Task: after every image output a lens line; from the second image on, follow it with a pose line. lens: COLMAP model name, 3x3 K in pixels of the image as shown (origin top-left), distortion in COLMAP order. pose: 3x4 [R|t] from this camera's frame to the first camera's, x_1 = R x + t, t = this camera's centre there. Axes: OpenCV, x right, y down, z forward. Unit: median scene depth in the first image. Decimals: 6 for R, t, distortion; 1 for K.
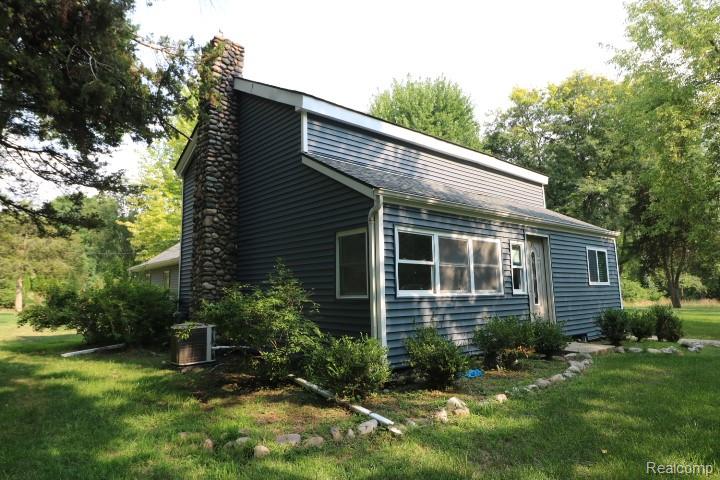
lens RADIAL K [[458.1, 0, 358.5], [0, 458.1, 238.8], [0, 0, 1]] dist [0.010064, 0.000809]
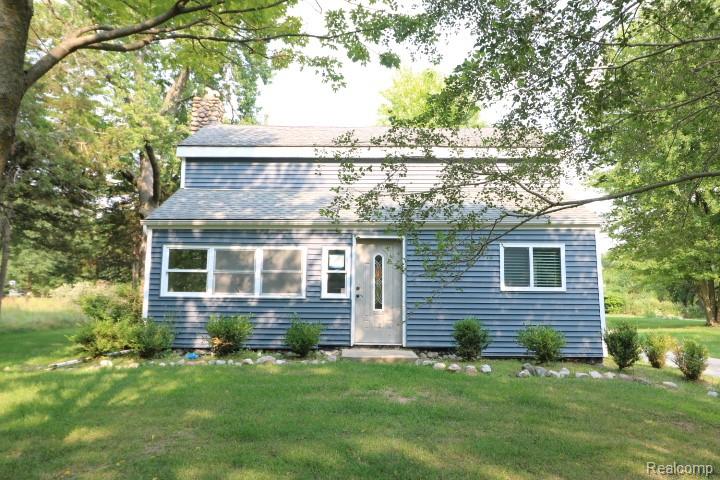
lens RADIAL K [[570.9, 0, 358.5], [0, 570.9, 238.8], [0, 0, 1]] dist [-0.031426, -0.000919]
pose [[0.743760, -0.047394, -0.666764, 1.404707], [0.059198, 0.998234, -0.004921, -0.002912], [0.665820, -0.035811, 0.745253, 0.102078]]
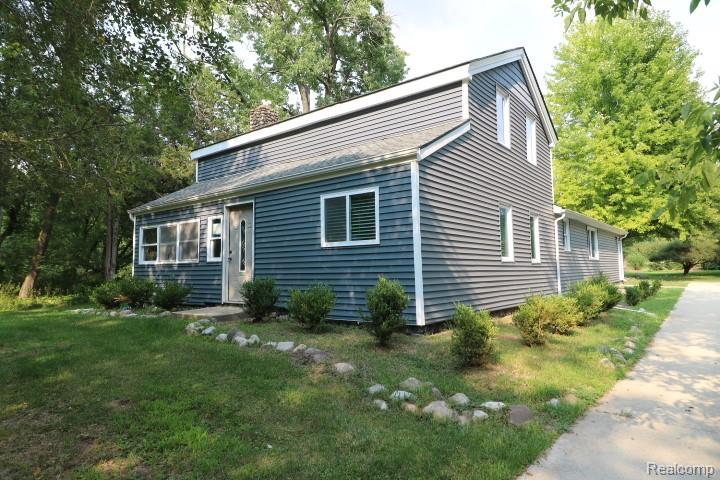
lens RADIAL K [[458.1, 0, 360.5], [0, 458.1, 239.1], [0, 0, 1]] dist [0.010064, 0.000809]
pose [[0.164531, -0.050747, -0.985066, 1.757290], [0.133684, 0.990608, -0.028703, 0.165659], [0.977271, -0.126965, 0.169770, 1.320201]]
